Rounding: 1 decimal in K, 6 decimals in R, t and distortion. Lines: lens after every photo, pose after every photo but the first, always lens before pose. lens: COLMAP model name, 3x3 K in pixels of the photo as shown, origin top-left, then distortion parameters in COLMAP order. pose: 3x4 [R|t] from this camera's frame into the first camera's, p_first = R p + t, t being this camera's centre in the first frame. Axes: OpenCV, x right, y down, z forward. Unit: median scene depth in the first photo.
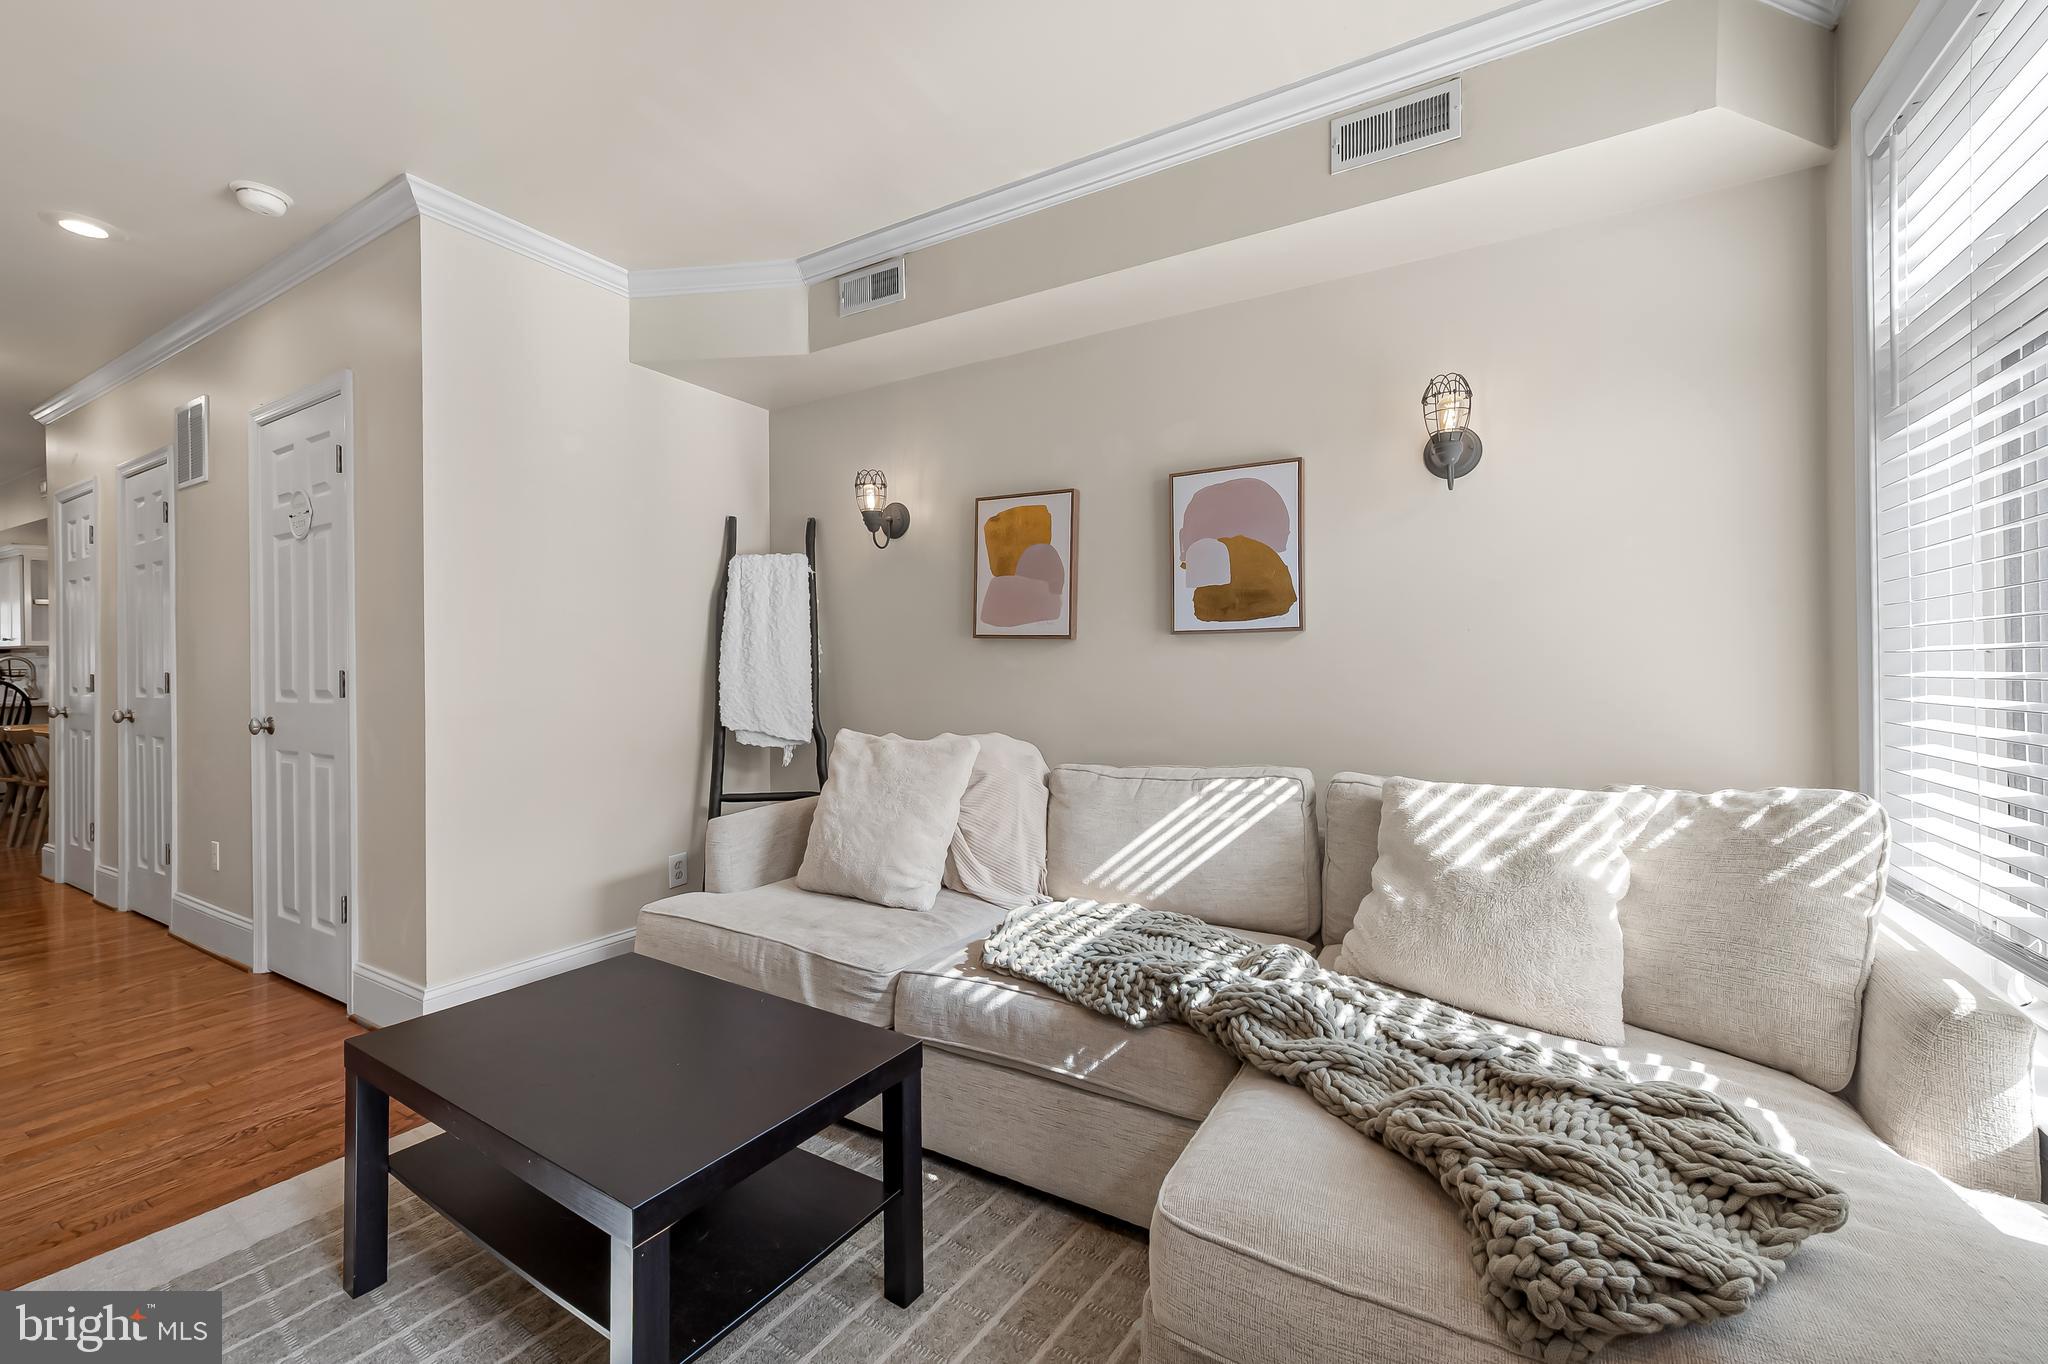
lens RADIAL K [[805.5, 0, 1027.5], [0, 805.5, 673.8], [0, 0, 1]] dist [0.006396, -0.000385]
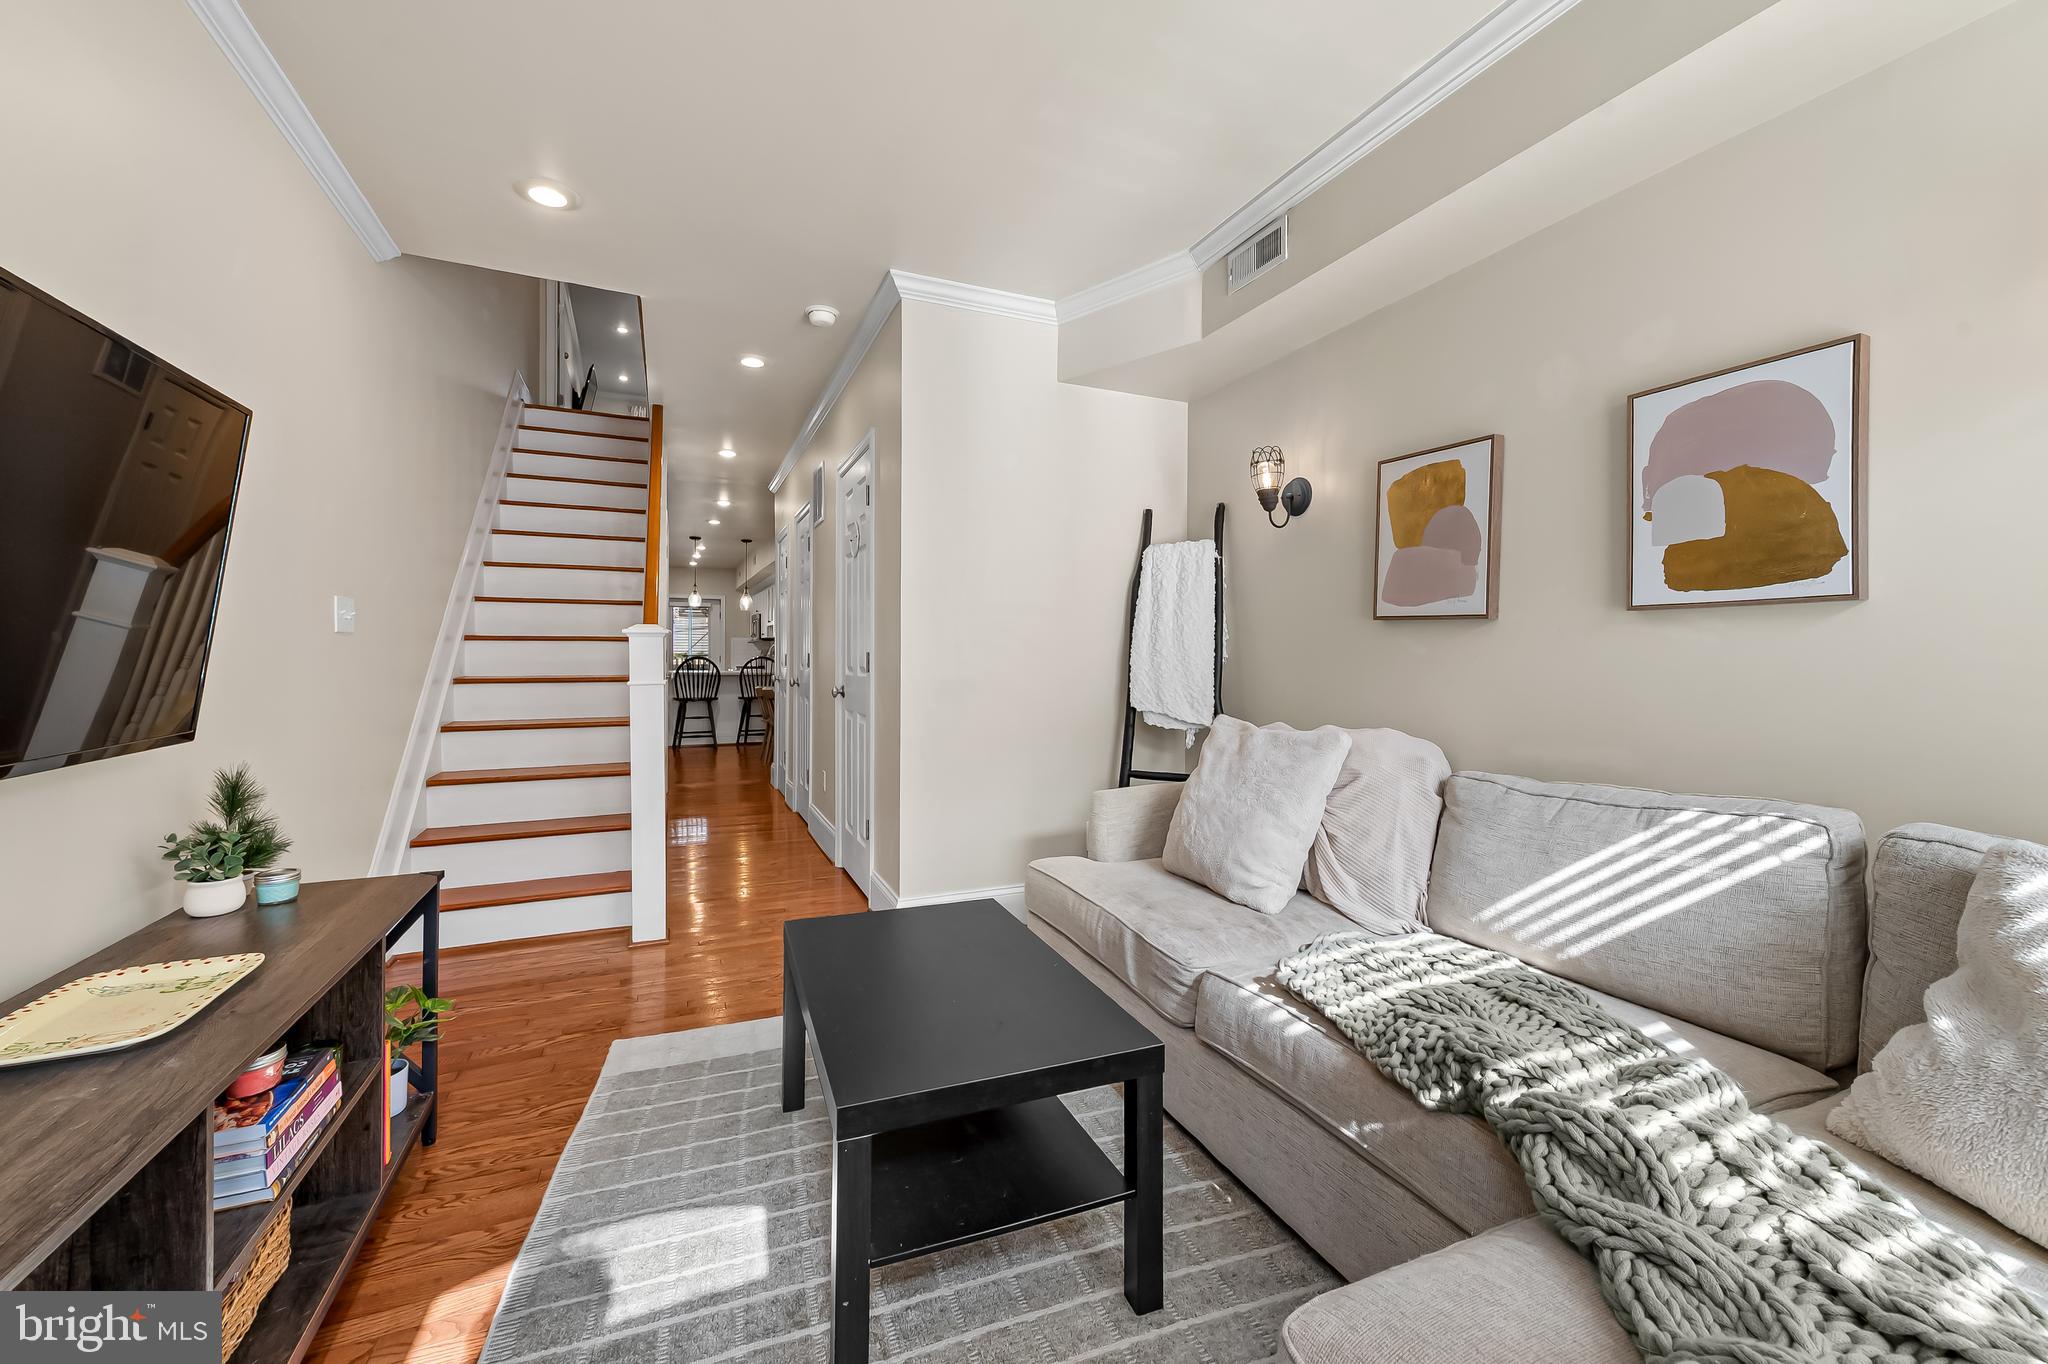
lens RADIAL K [[796.7, 0, 1035.9], [0, 796.7, 661.3], [0, 0, 1]] dist [0.011331, -0.002948]
pose [[0.820035, 0.012125, -0.572185, 0.164663], [-0.010339, 0.999926, 0.006371, -0.000766], [0.572220, 0.000691, 0.820100, 0.082703]]
